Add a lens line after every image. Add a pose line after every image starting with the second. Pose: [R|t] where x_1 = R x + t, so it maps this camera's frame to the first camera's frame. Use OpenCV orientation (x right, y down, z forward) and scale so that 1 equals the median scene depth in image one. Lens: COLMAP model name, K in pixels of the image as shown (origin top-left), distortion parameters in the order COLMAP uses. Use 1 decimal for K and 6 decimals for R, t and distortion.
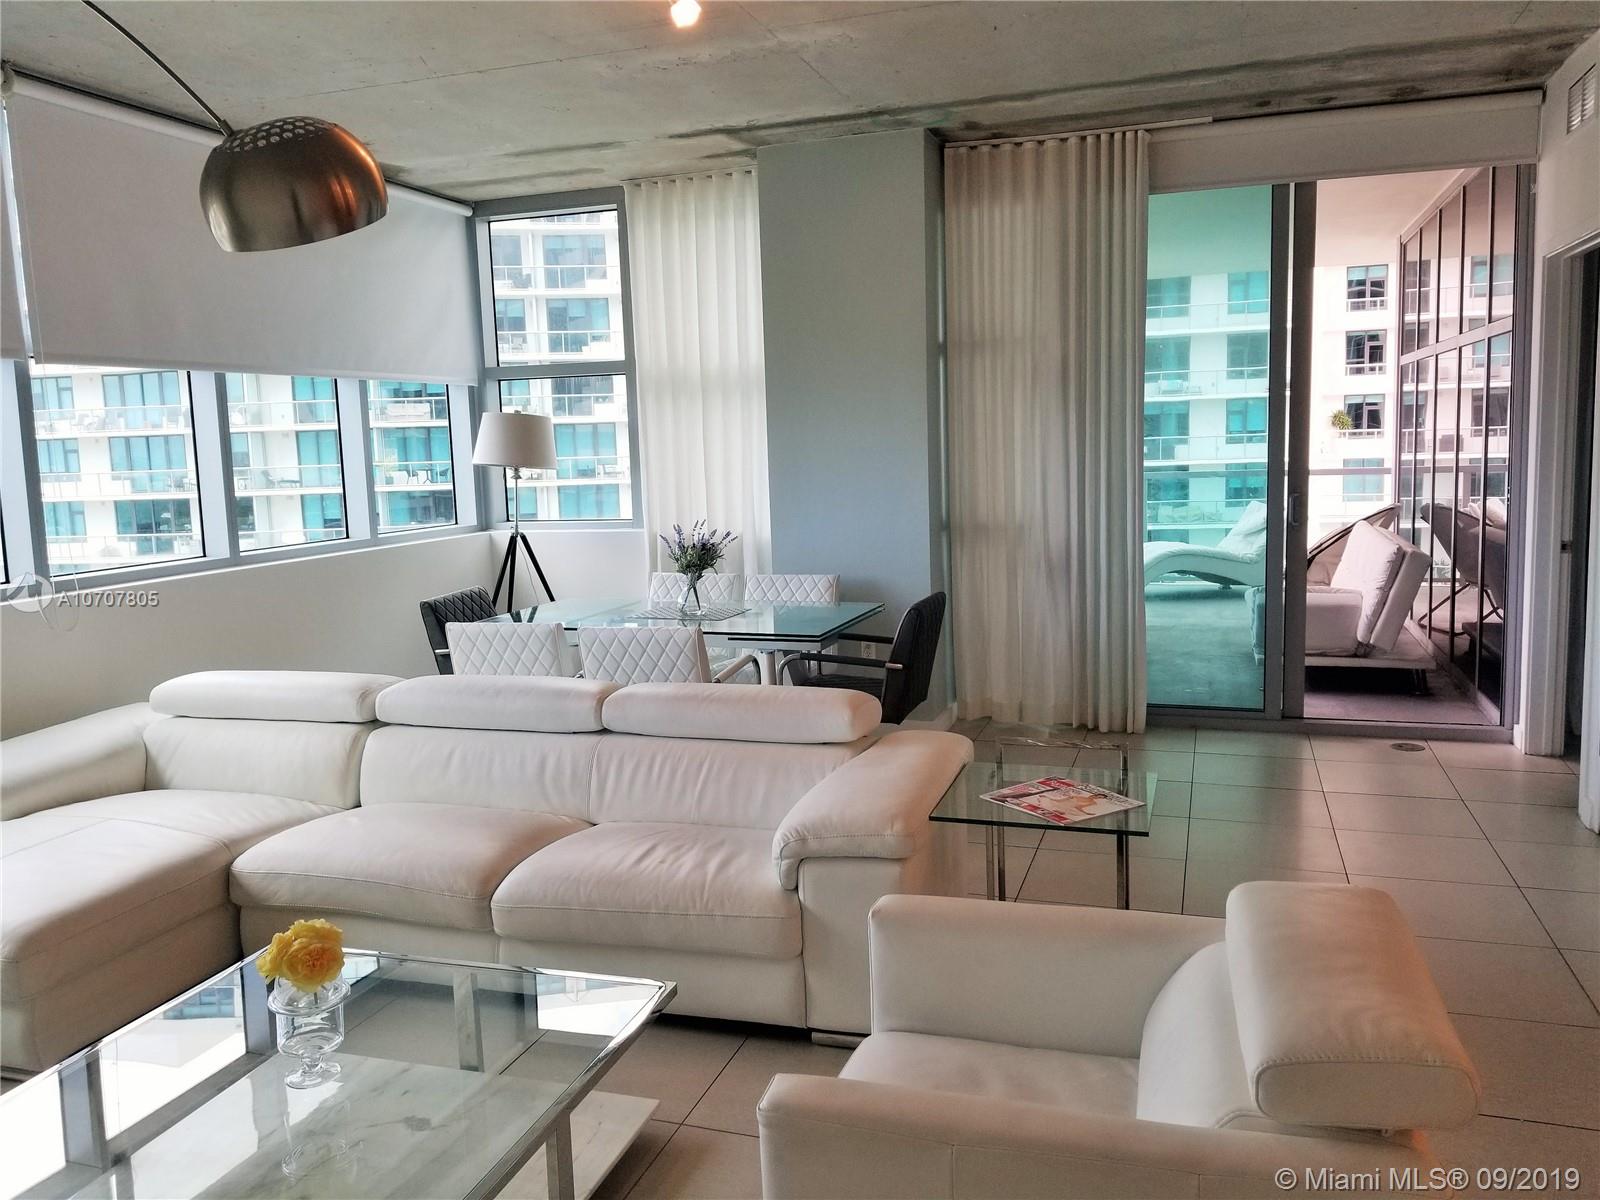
lens RADIAL K [[1213.9, 0, 792.5], [0, 1213.9, 623.8], [0, 0, 1]] dist [0.045812, -0.003708]
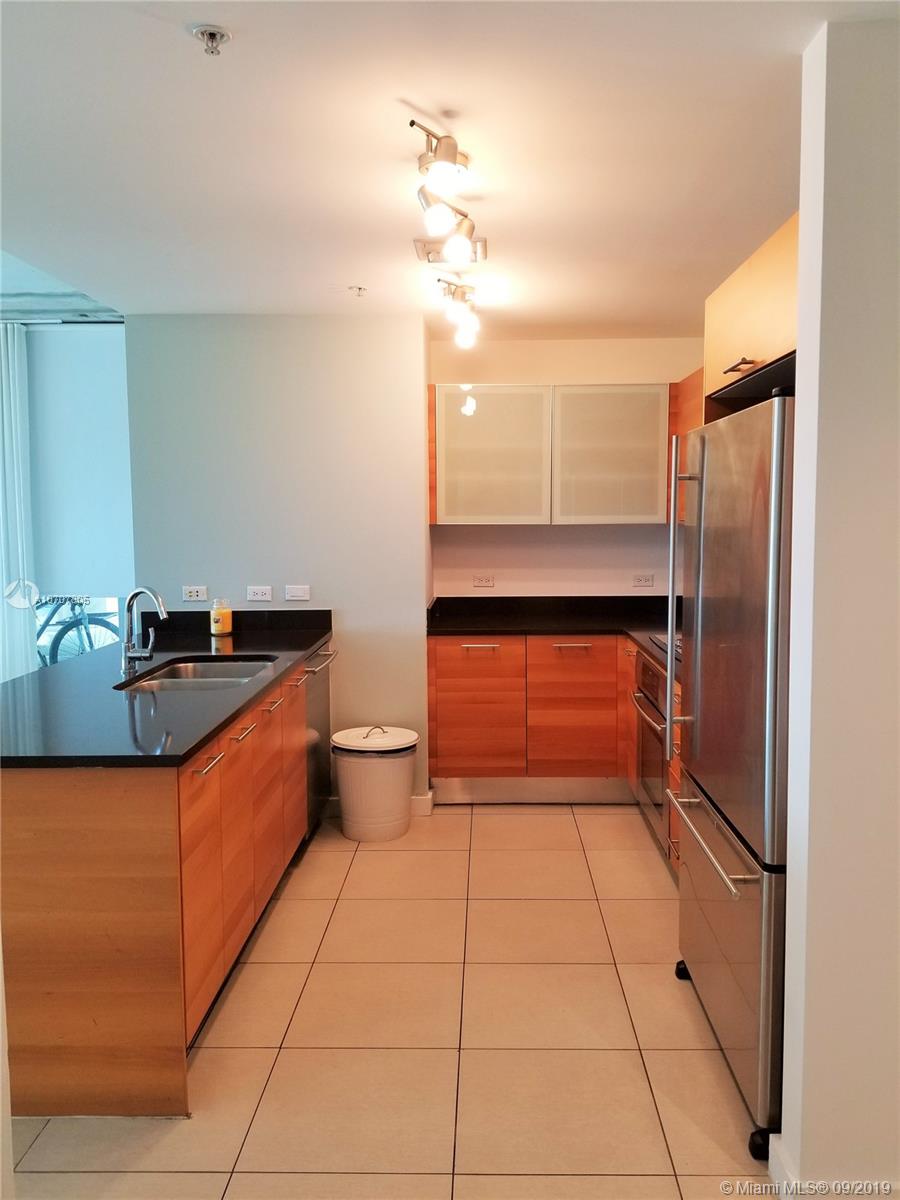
lens RADIAL K [[931.4, 0, 450.0], [0, 931.4, 600.0], [0, 0, 1]] dist [-0.002915, -0.008767]
pose [[0.960256, 0.003227, 0.279103, 0.419472], [0.014960, 0.997901, -0.063009, 0.025411], [-0.278721, 0.064680, 0.958192, -0.223315]]
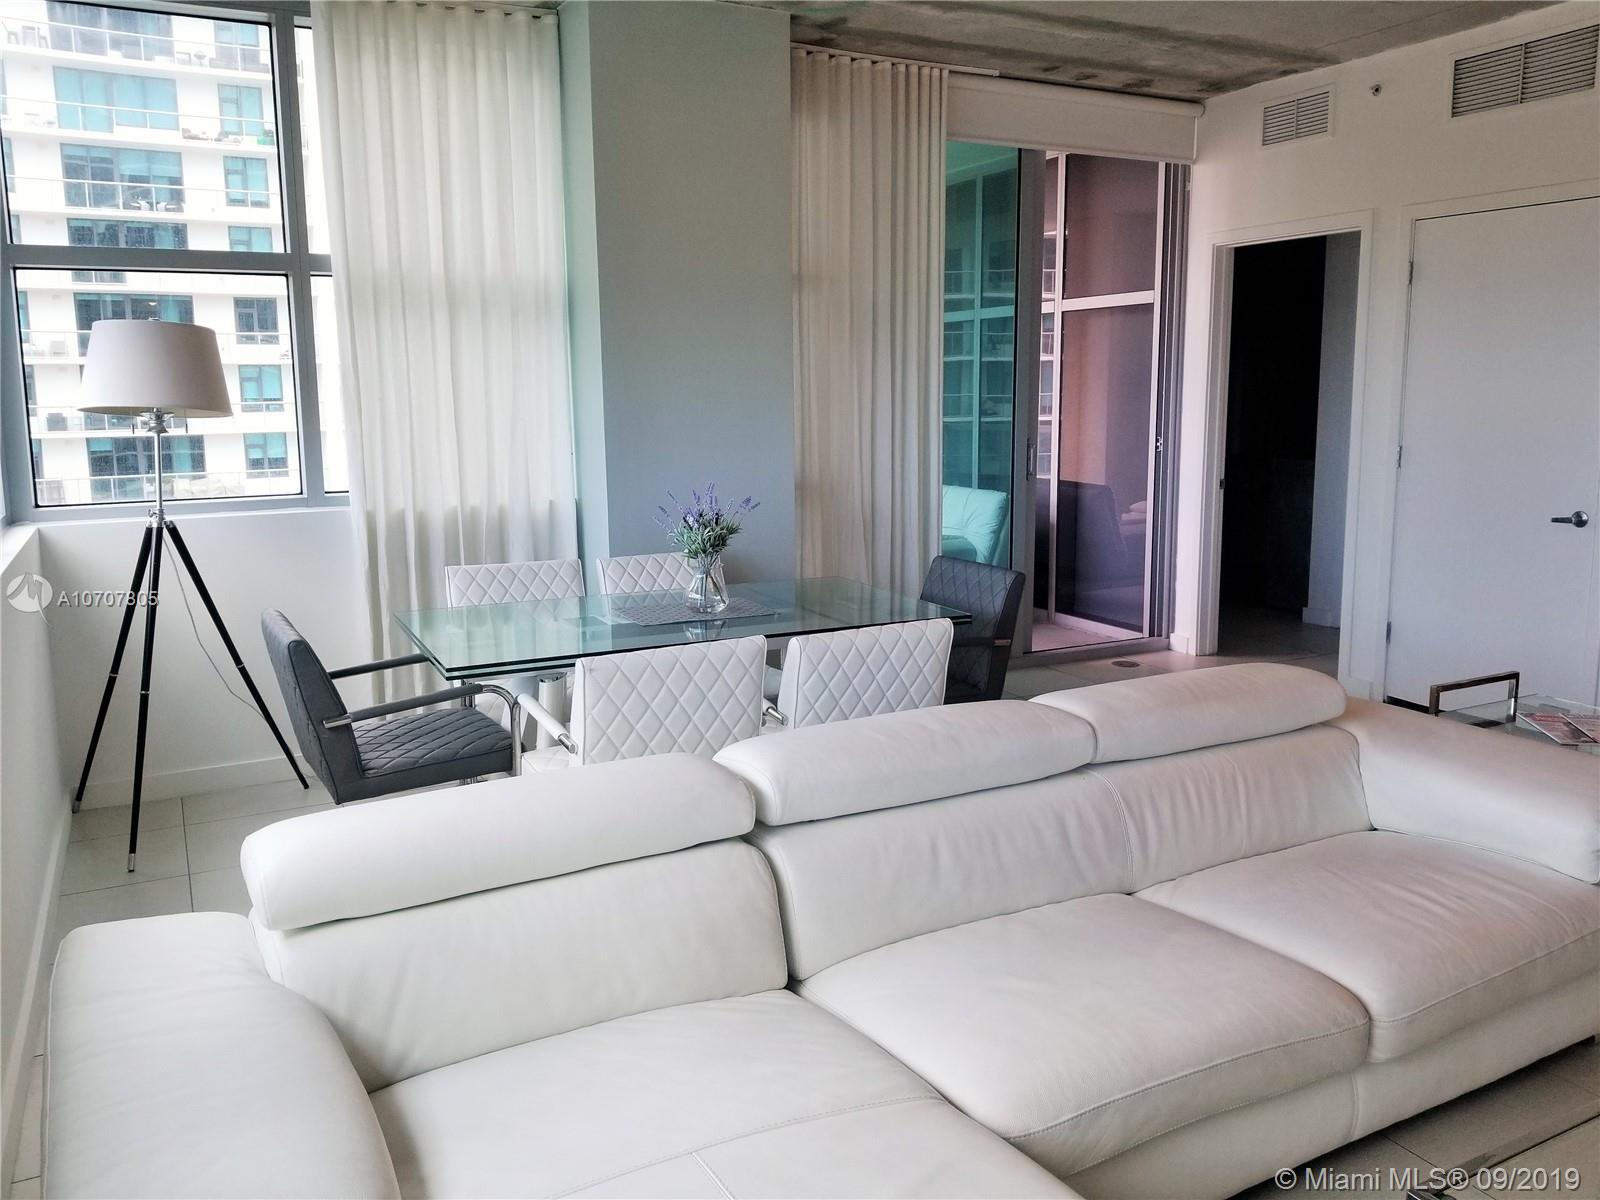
lens RADIAL K [[1241.9, 0, 800.0], [0, 1241.9, 600.0], [0, 0, 1]] dist [-0.002915, -0.008767]
pose [[0.703236, -0.097237, 0.704276, -0.475366], [0.095357, 0.994553, 0.042099, -0.034395], [-0.704533, 0.037552, 0.708677, 0.364558]]
